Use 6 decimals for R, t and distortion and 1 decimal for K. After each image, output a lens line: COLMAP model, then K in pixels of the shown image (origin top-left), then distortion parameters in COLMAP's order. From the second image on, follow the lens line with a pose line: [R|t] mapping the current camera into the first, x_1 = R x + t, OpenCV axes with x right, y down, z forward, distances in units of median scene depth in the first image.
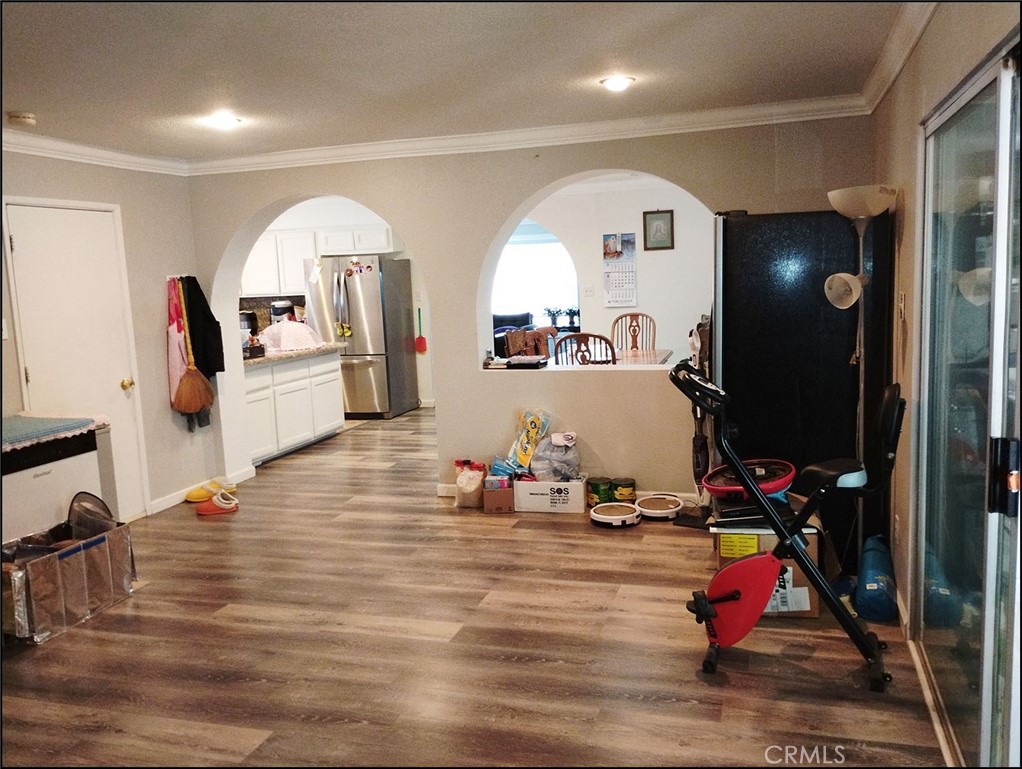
lens RADIAL K [[851.8, 0, 512.1], [0, 851.8, 385.4], [0, 0, 1]] dist [0.035452, -0.050574]
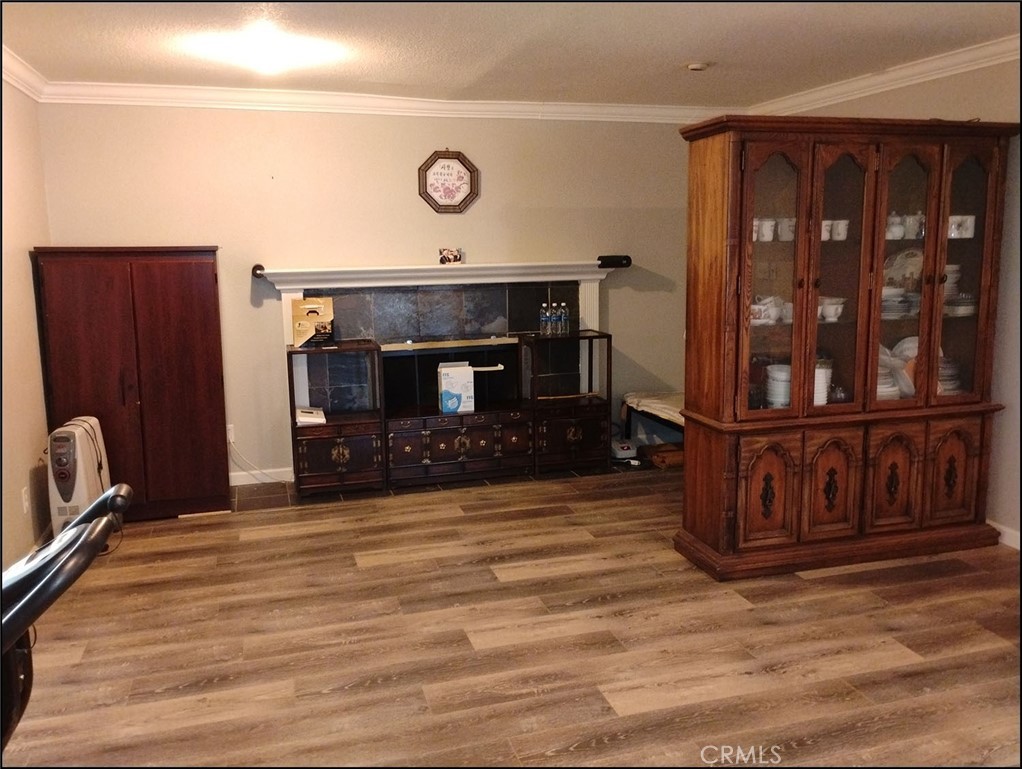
lens RADIAL K [[851.8, 0, 512.9], [0, 851.8, 382.6], [0, 0, 1]] dist [0.035452, -0.050574]
pose [[-0.821375, 0.151203, -0.549982, 0.210835], [-0.019900, 0.956040, 0.292559, -0.166035], [0.570041, 0.251246, -0.782259, 1.161037]]
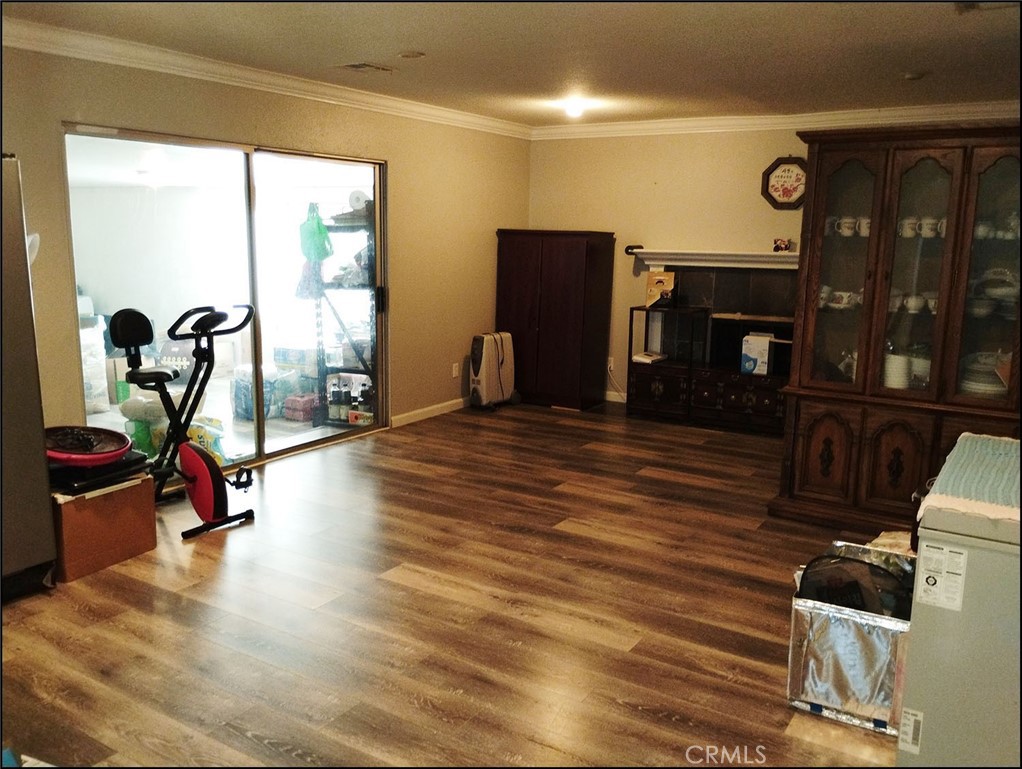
lens RADIAL K [[851.8, 0, 513.5], [0, 851.8, 385.7], [0, 0, 1]] dist [0.035452, -0.050574]
pose [[-0.966073, -0.015560, 0.257801, -0.439336], [0.060743, 0.956494, 0.285359, -0.199990], [-0.251025, 0.291338, -0.923097, 1.716816]]
